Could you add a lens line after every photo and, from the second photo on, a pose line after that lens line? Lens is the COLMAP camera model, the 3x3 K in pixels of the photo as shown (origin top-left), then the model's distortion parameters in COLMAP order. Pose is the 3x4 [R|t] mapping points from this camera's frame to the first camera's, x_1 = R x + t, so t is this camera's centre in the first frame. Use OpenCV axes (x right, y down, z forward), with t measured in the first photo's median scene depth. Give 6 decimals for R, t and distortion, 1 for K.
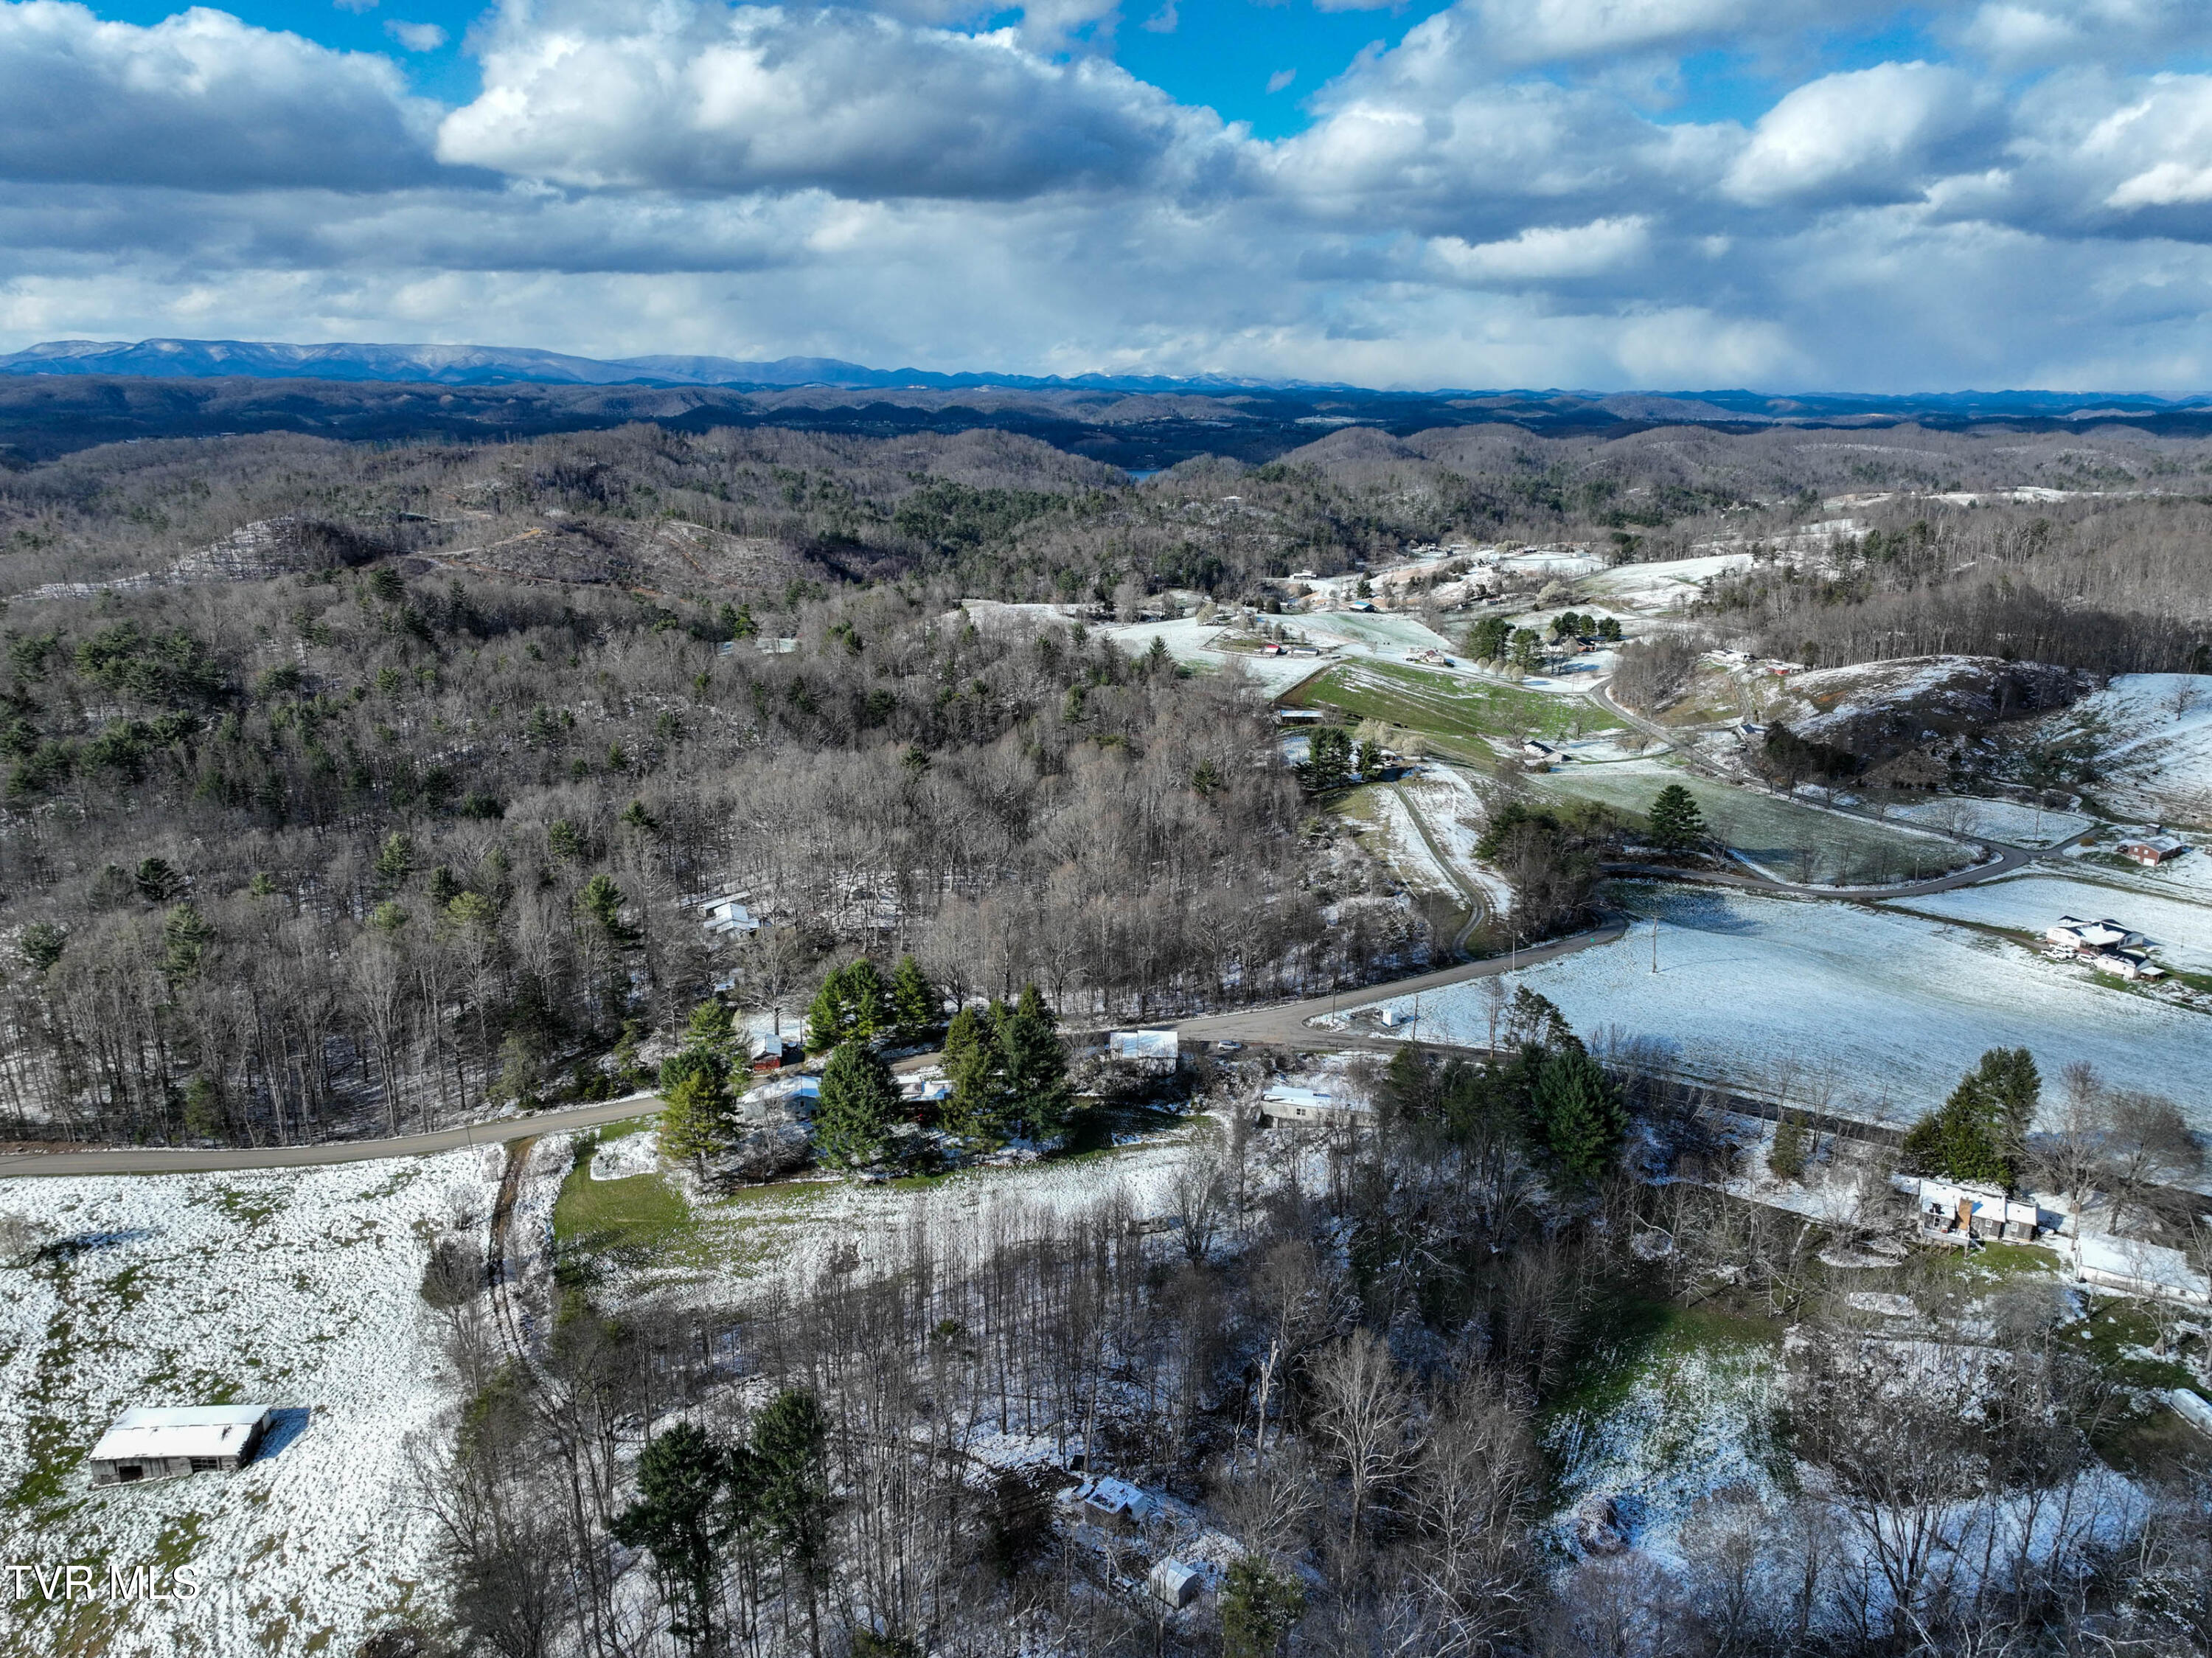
lens RADIAL K [[1556.3, 0, 1114.5], [0, 1556.3, 814.1], [0, 0, 1]] dist [-0.000519, 0.016457]
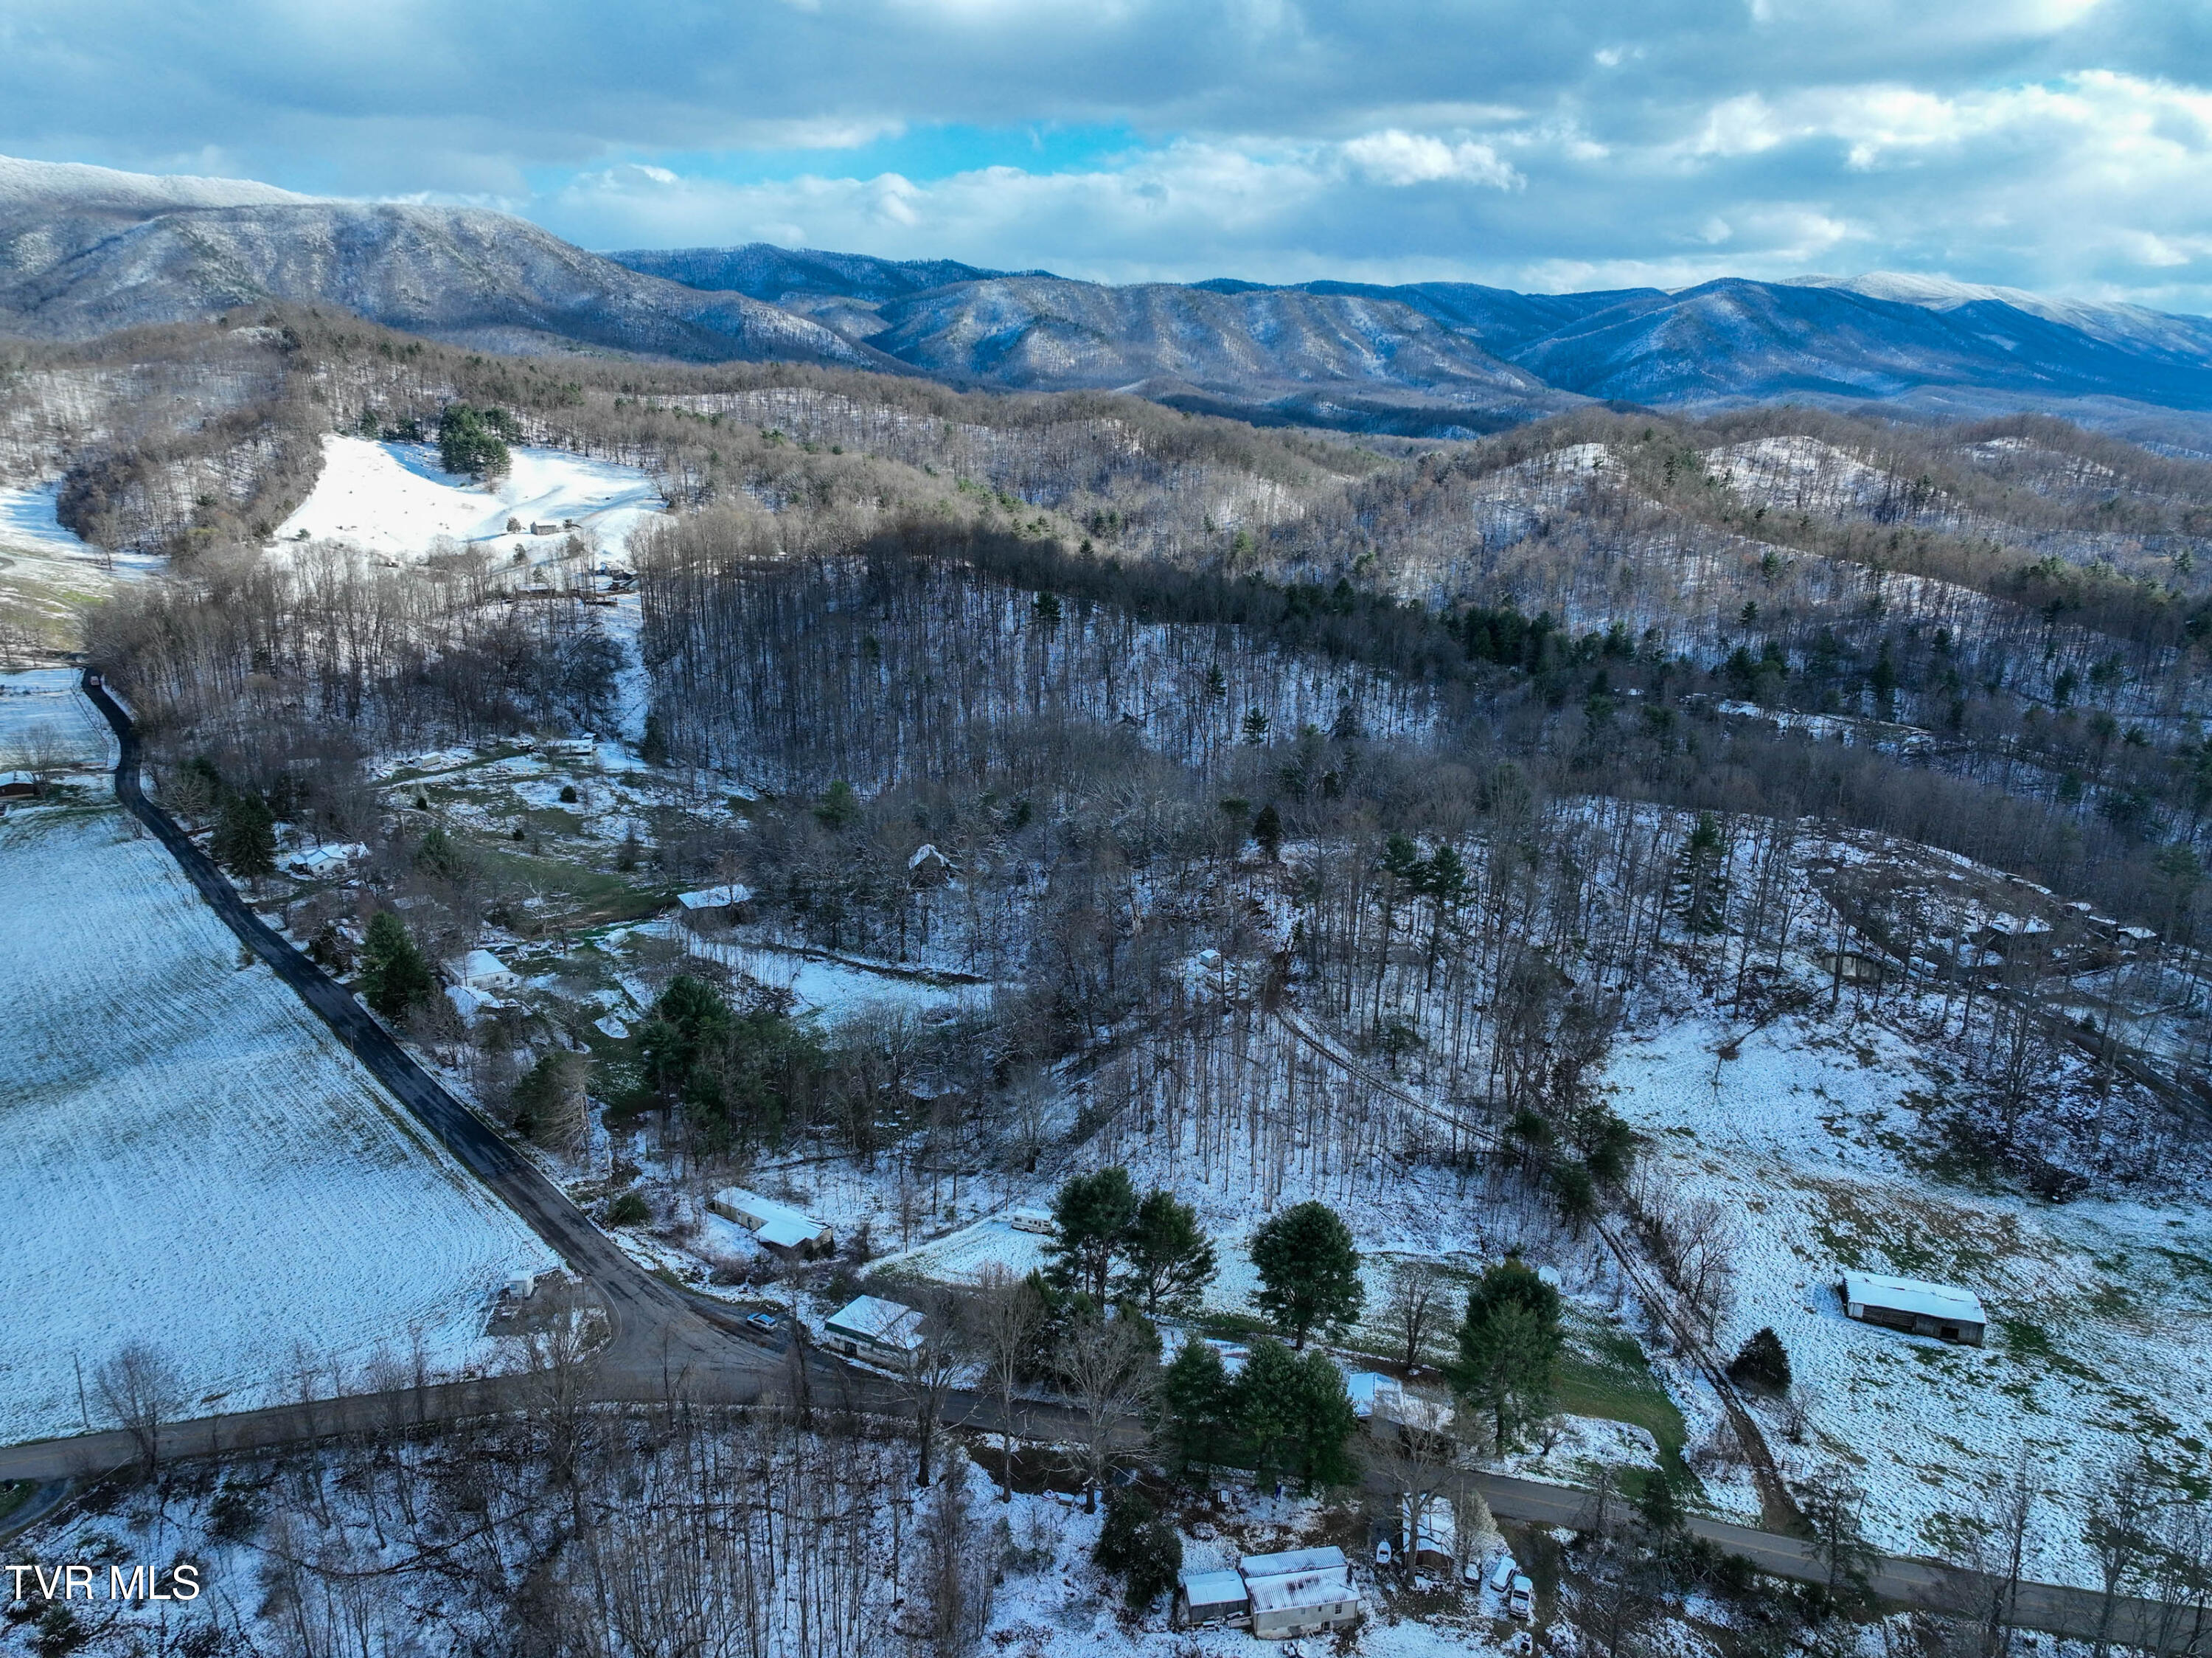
lens RADIAL K [[1549.0, 0, 1115.5], [0, 1549.0, 837.3], [0, 0, 1]] dist [0.003437, 0.012628]
pose [[-0.930058, -0.123647, 0.345981, -0.309465], [0.077549, 0.854391, 0.513811, -0.410237], [-0.359134, 0.504705, -0.785045, 1.492360]]
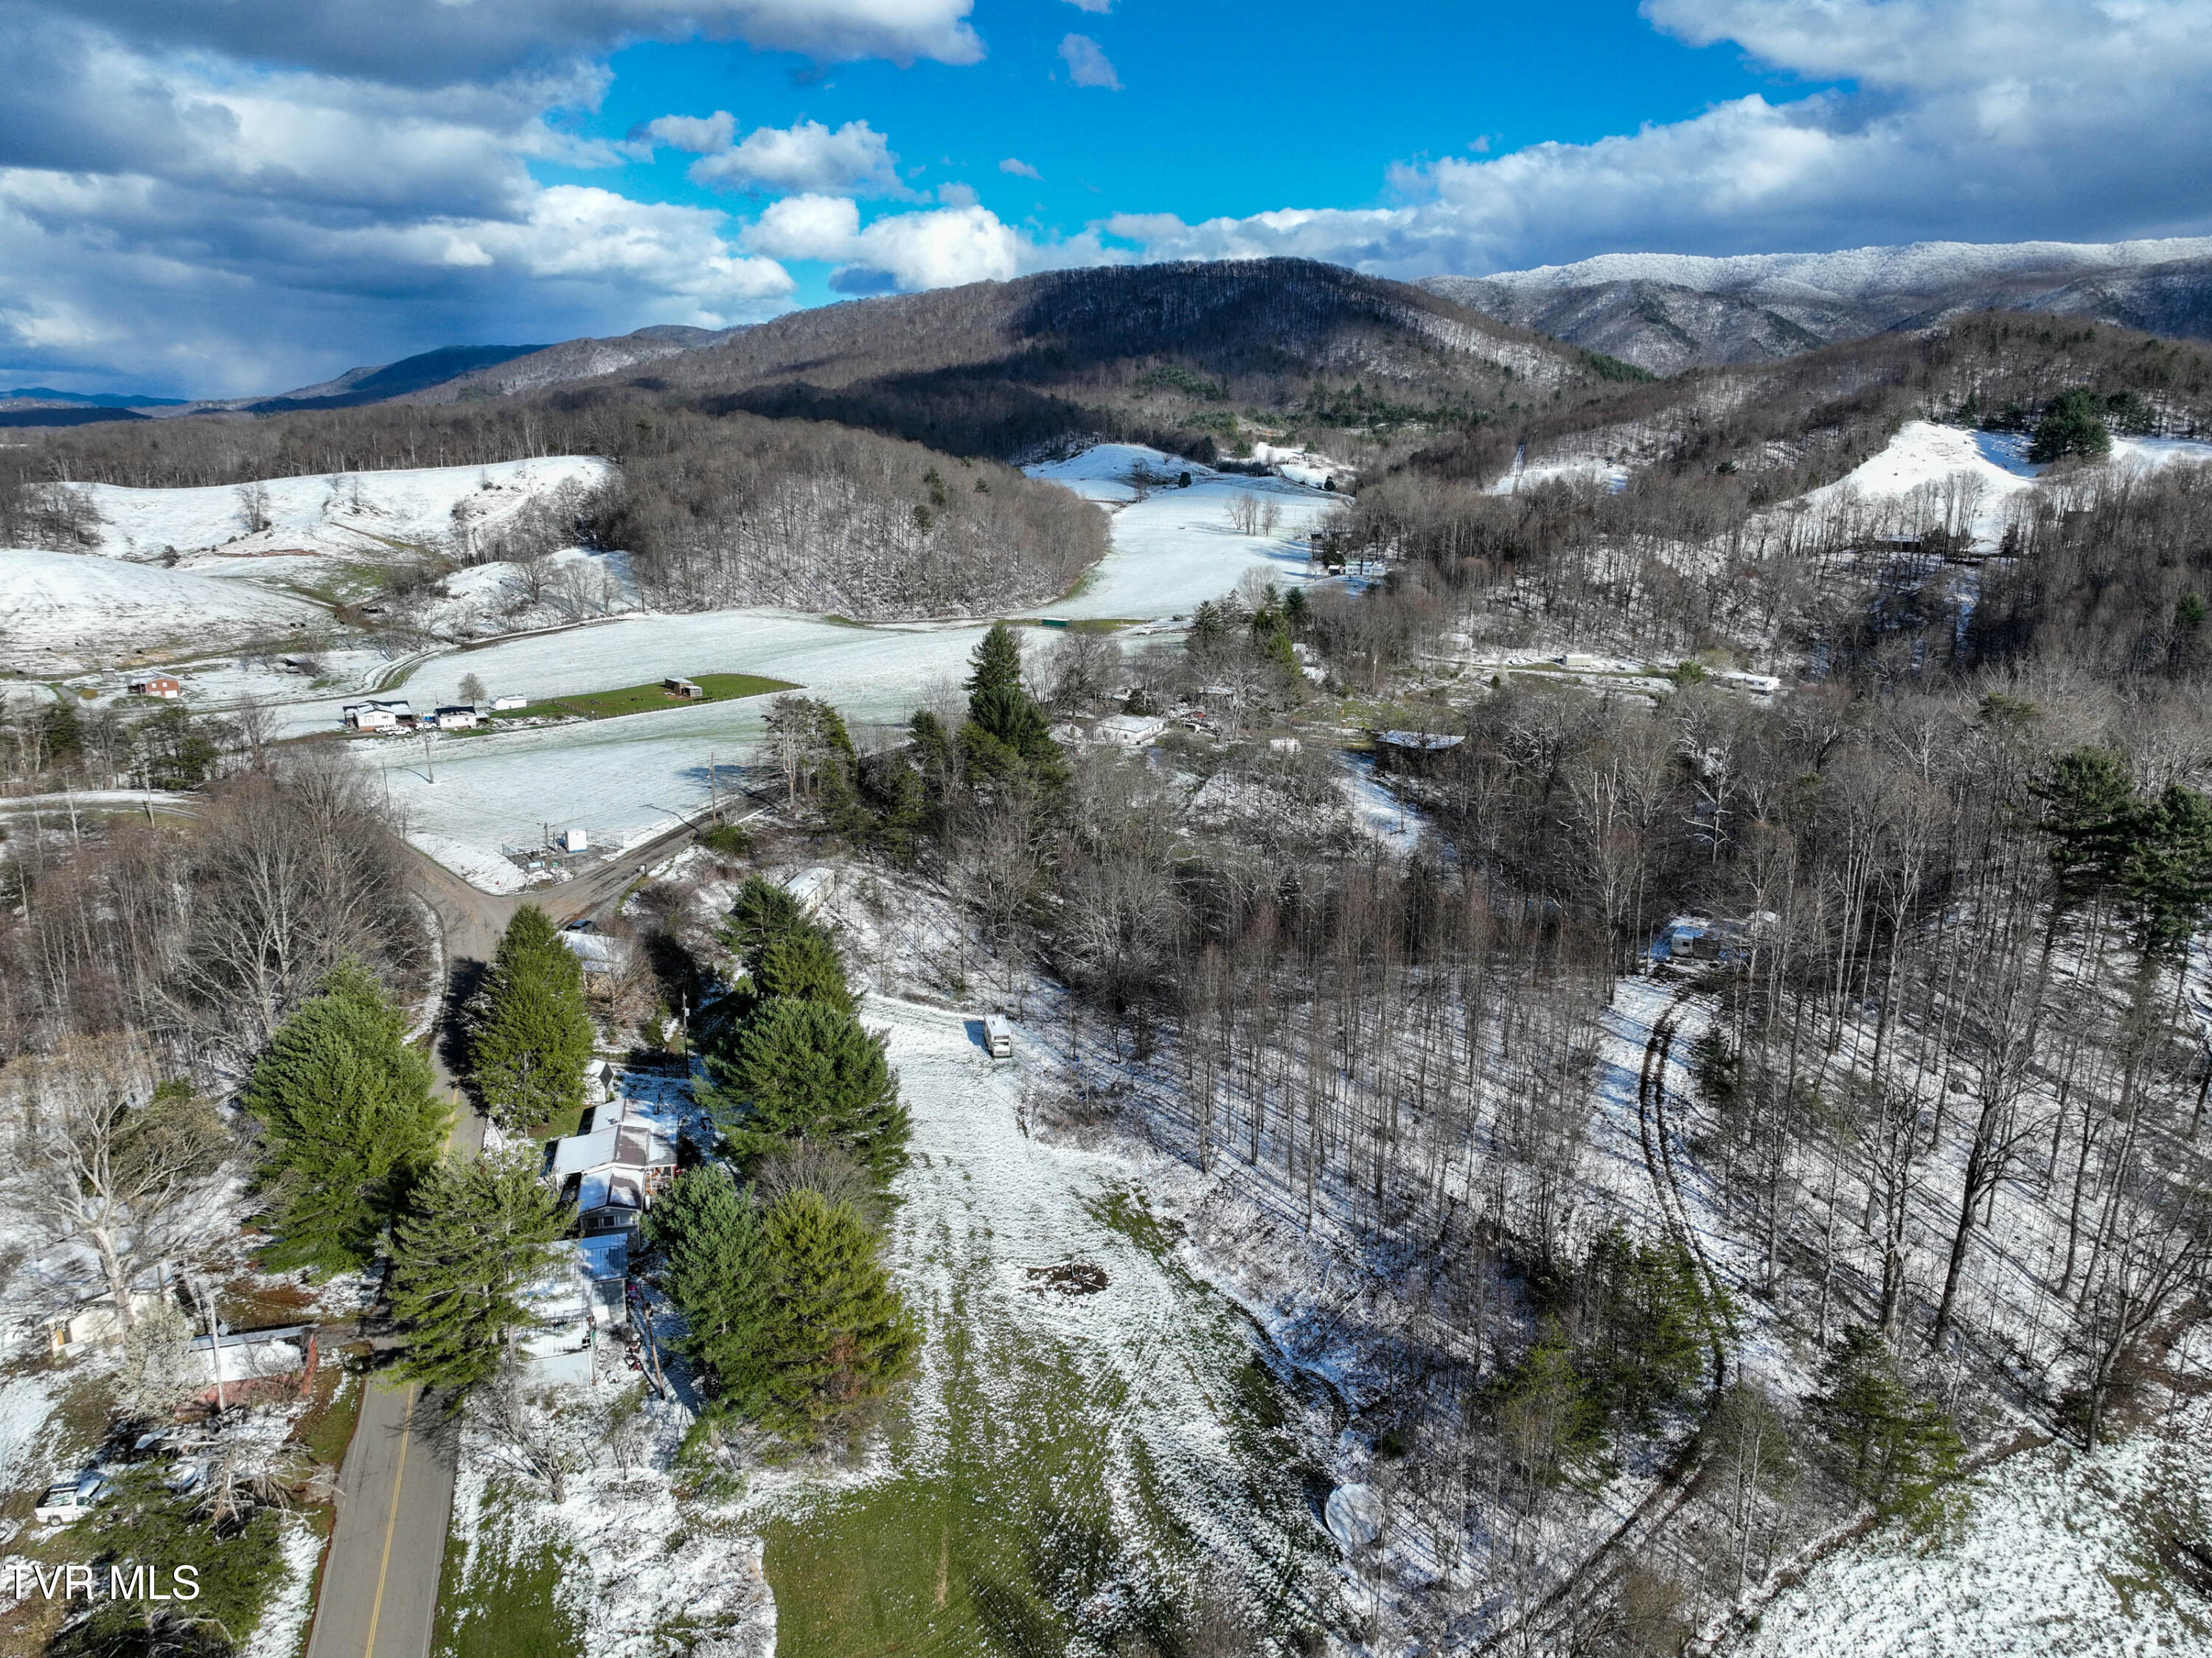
lens RADIAL K [[1552.7, 0, 1114.0], [0, 1552.7, 825.5], [0, 0, 1]] dist [0.000265, 0.017069]
pose [[-0.089107, -0.248081, 0.964632, -0.598666], [0.246252, 0.932932, 0.262675, -0.004162], [-0.965101, 0.260949, -0.022040, 0.858392]]
